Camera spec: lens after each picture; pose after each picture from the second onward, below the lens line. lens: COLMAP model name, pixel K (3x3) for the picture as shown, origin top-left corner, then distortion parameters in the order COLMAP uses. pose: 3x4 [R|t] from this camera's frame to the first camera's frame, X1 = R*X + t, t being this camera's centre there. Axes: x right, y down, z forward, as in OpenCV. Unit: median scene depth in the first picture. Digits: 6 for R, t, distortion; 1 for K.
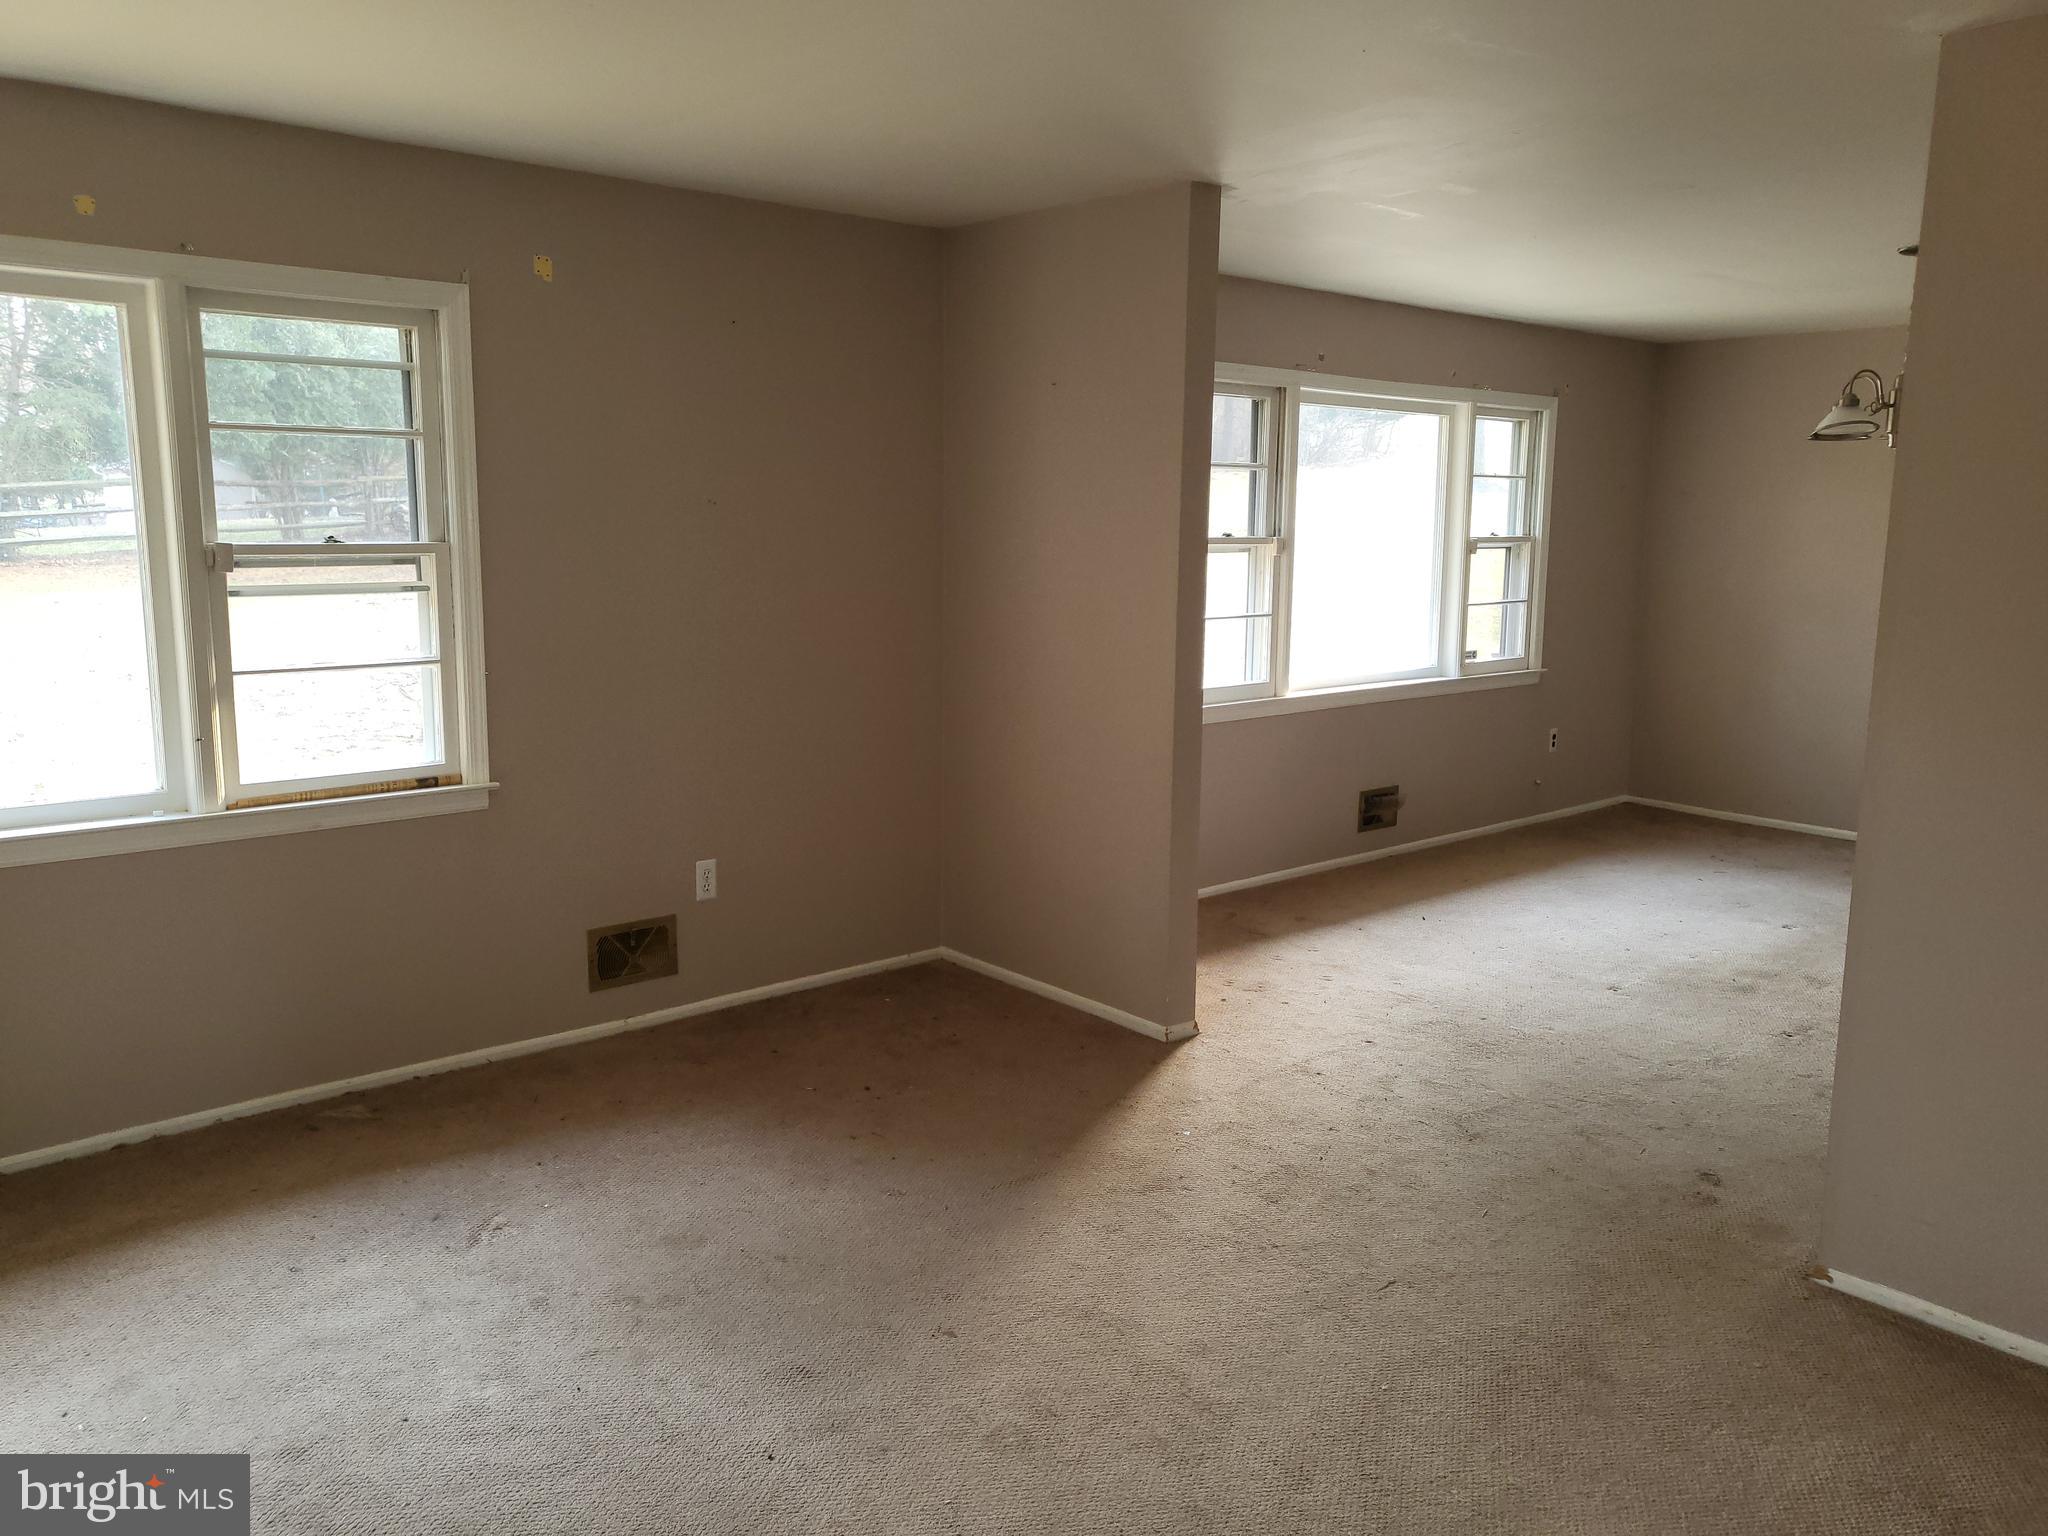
lens RADIAL K [[1591.4, 0, 1015.1], [0, 1591.4, 764.8], [0, 0, 1]] dist [-0.003992, 0.093966]
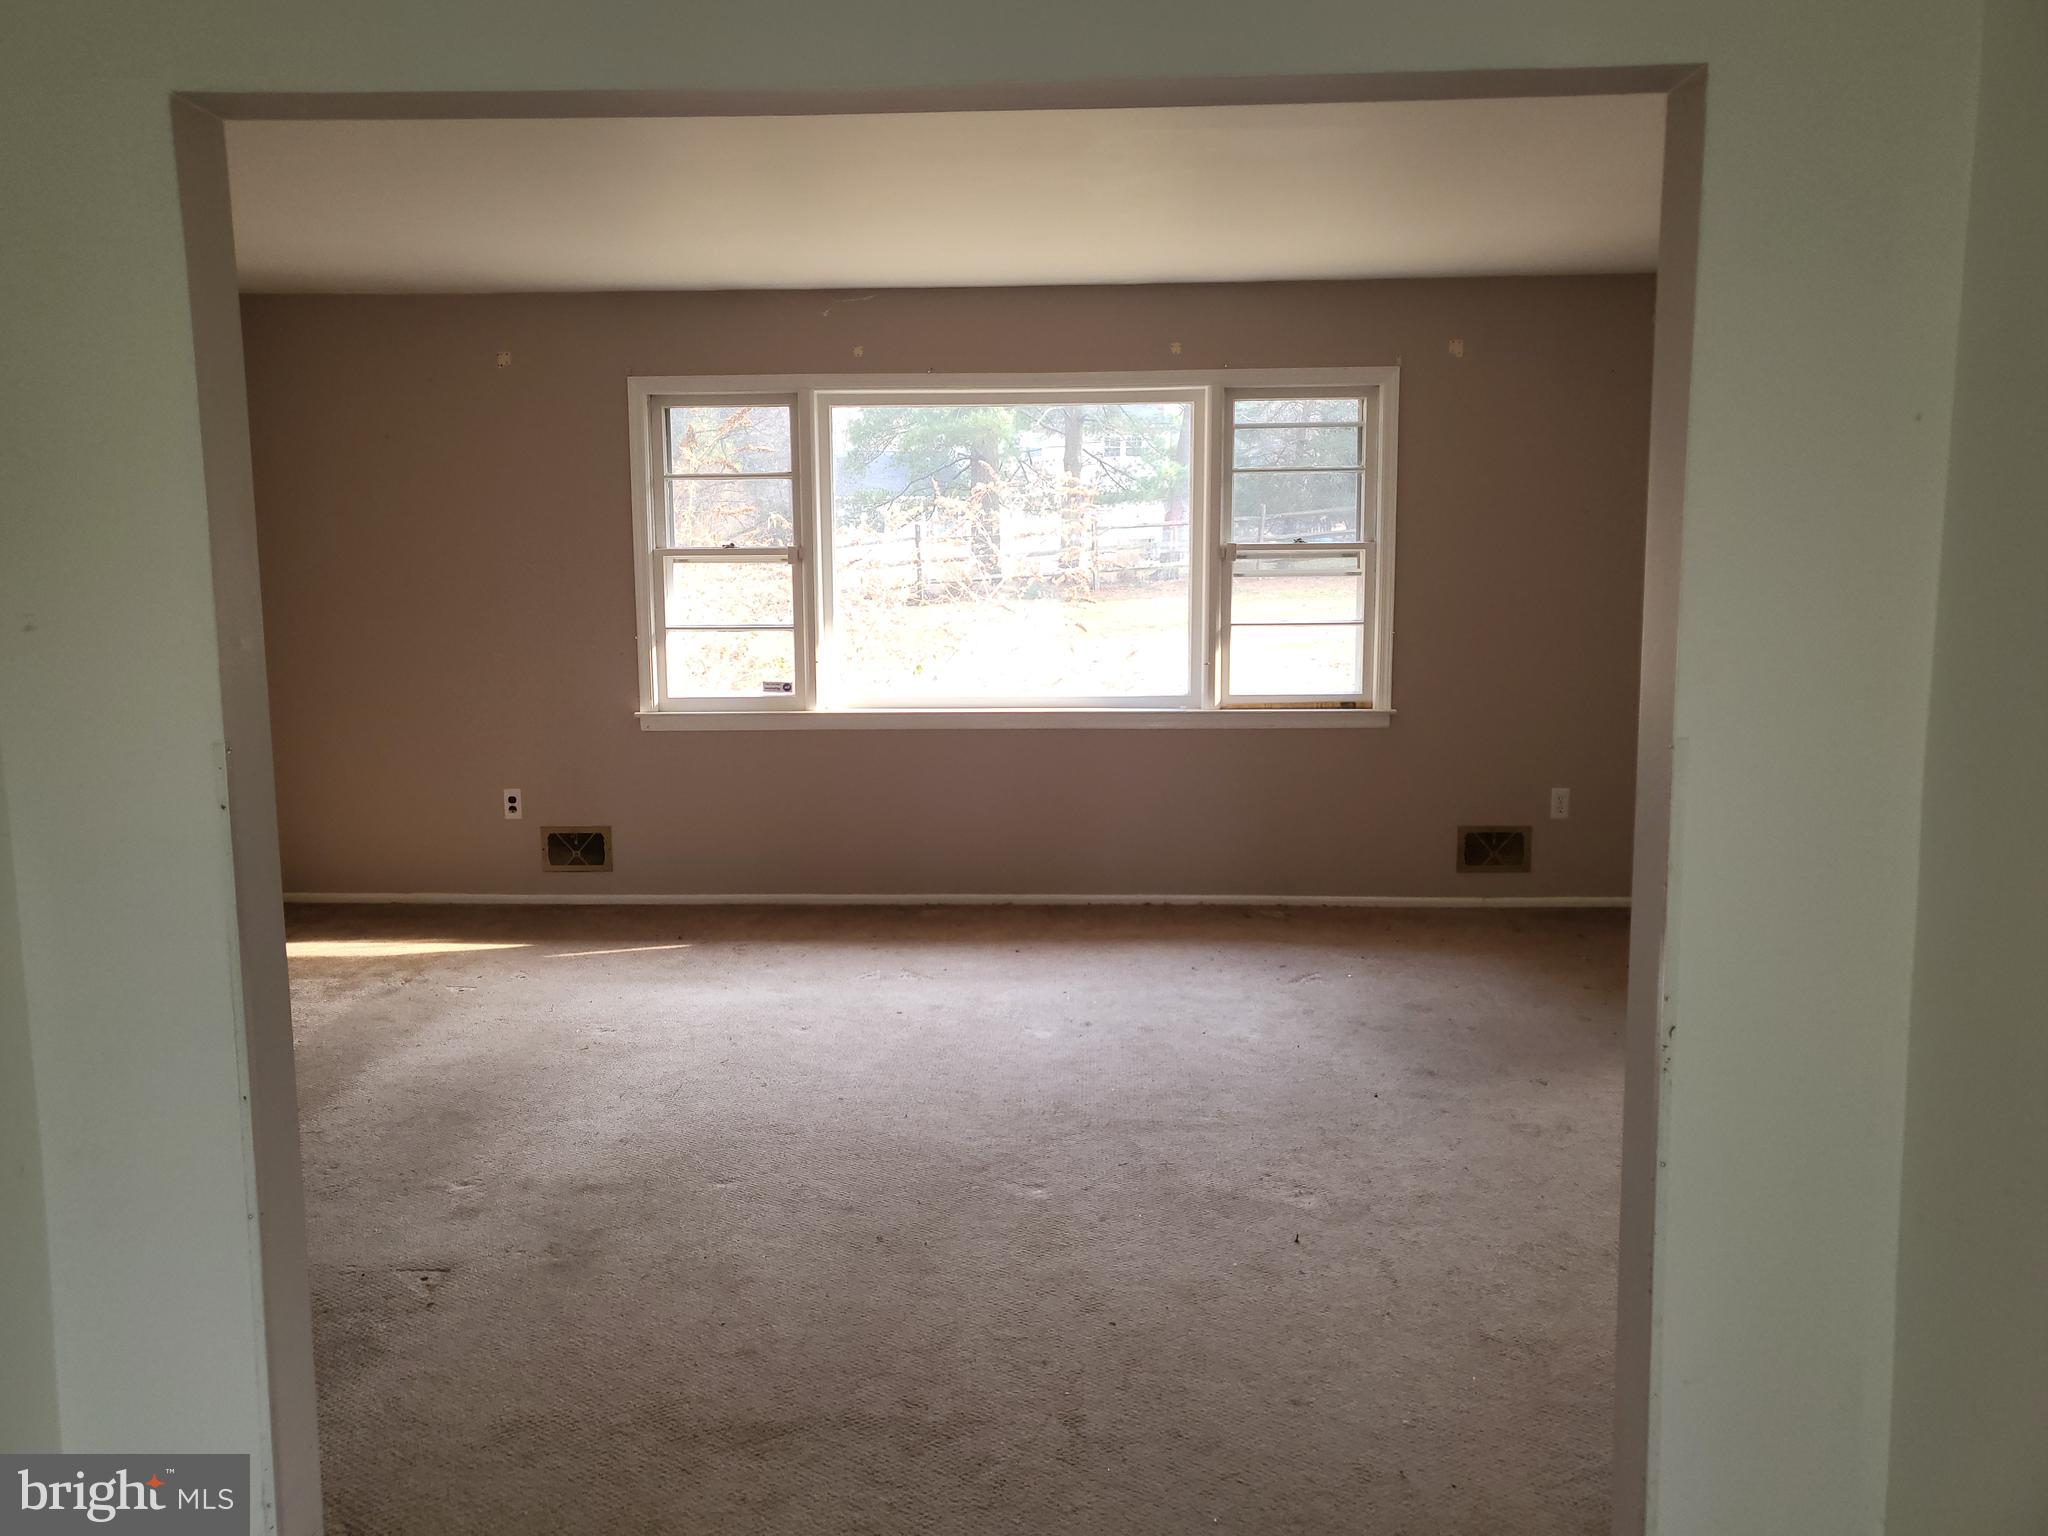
lens RADIAL K [[1591.4, 0, 1015.1], [0, 1591.4, 764.8], [0, 0, 1]] dist [-0.003992, 0.093966]
pose [[0.730082, 0.085466, -0.677994, 0.422577], [-0.094329, 0.995255, 0.023883, 0.061819], [0.676818, 0.046517, 0.734680, -0.295786]]
